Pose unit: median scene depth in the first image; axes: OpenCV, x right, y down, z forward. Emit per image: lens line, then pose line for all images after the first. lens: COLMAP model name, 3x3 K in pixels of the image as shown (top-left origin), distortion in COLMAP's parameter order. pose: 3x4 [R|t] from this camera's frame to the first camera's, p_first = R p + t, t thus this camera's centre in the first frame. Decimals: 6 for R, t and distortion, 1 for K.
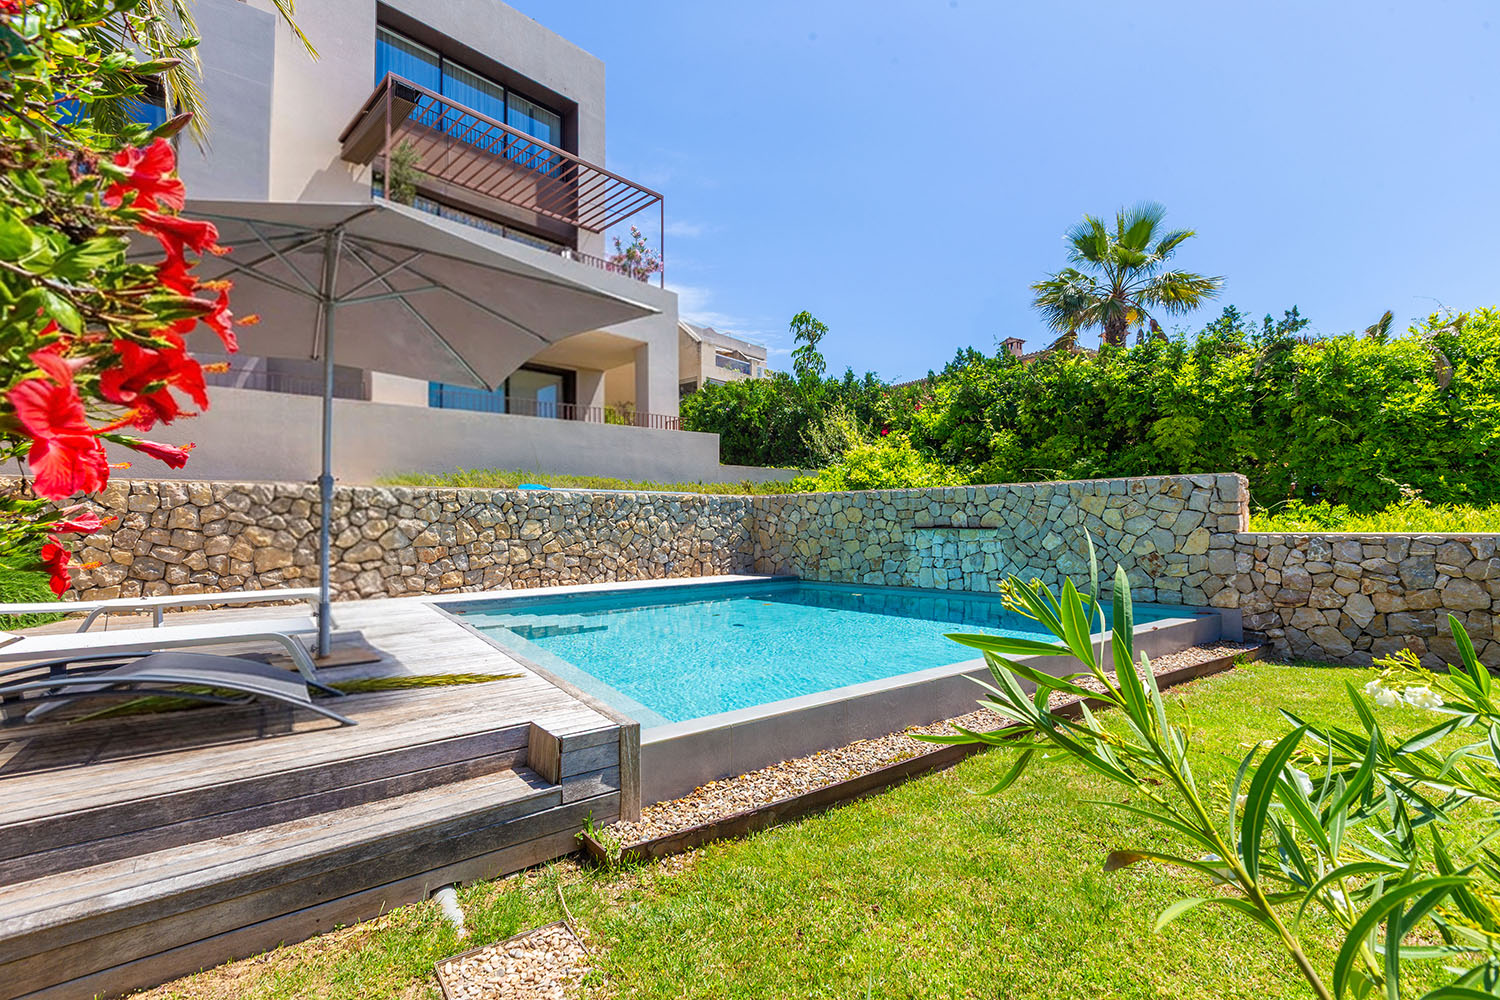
lens RADIAL K [[672.9, 0, 745.7], [0, 672.9, 509.2], [0, 0, 1]] dist [0.001547, 0.000306]
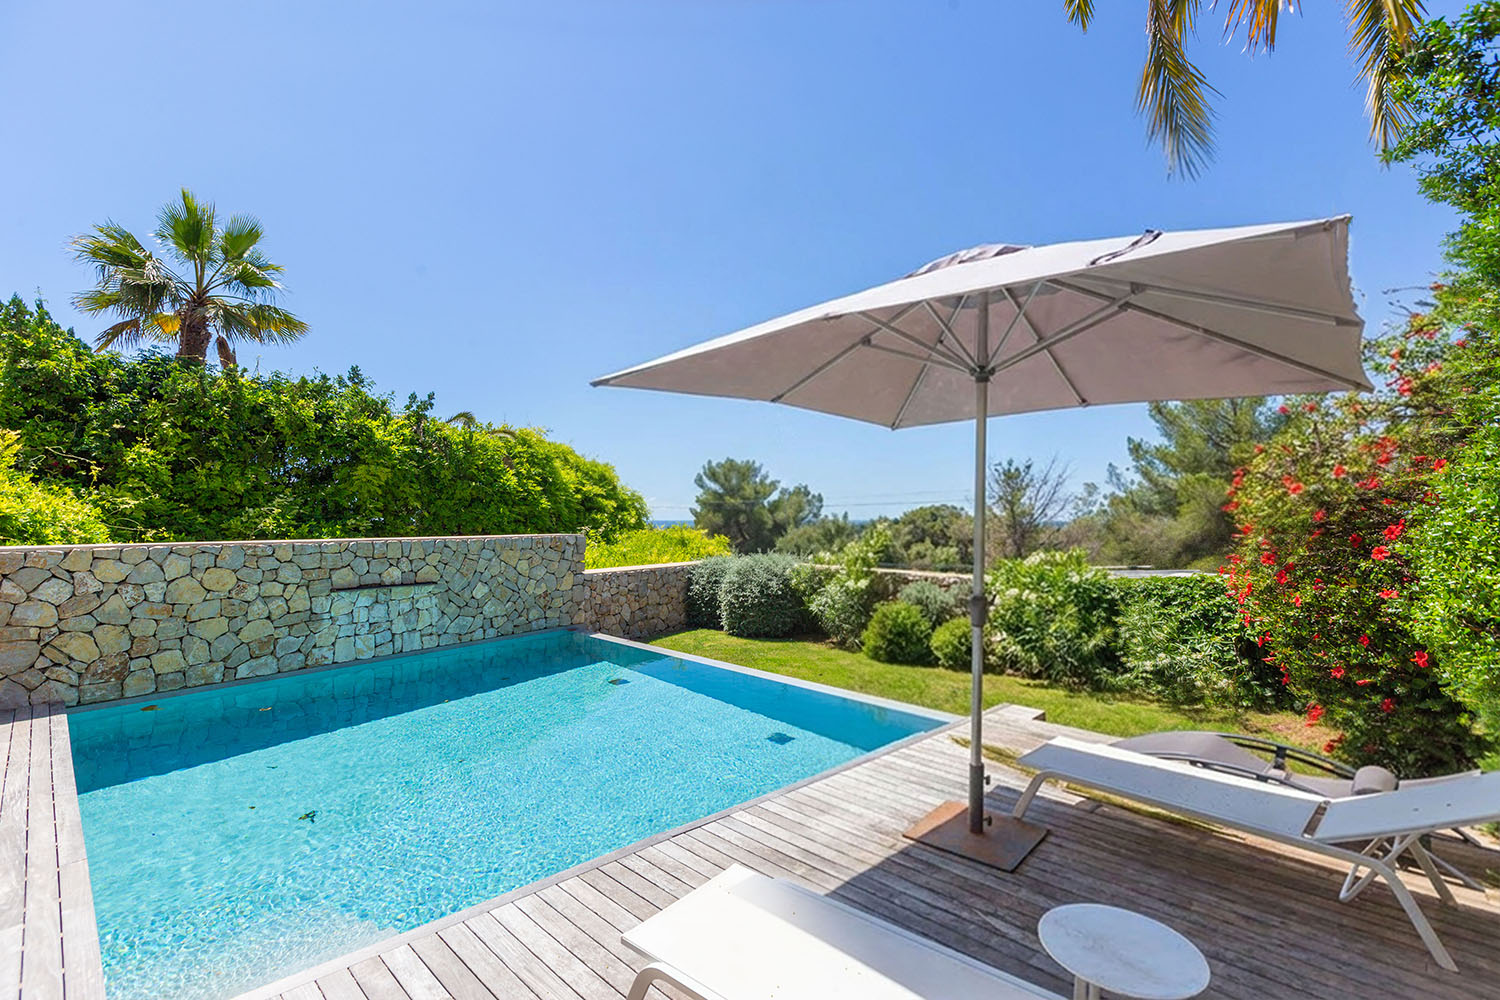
lens RADIAL K [[672.9, 0, 743.1], [0, 672.9, 497.2], [0, 0, 1]] dist [0.001547, 0.000306]
pose [[-0.142201, 0.034676, 0.989230, -0.580391], [-0.024182, 0.998966, -0.038493, -0.060469], [-0.989542, -0.029395, -0.141215, 0.589287]]
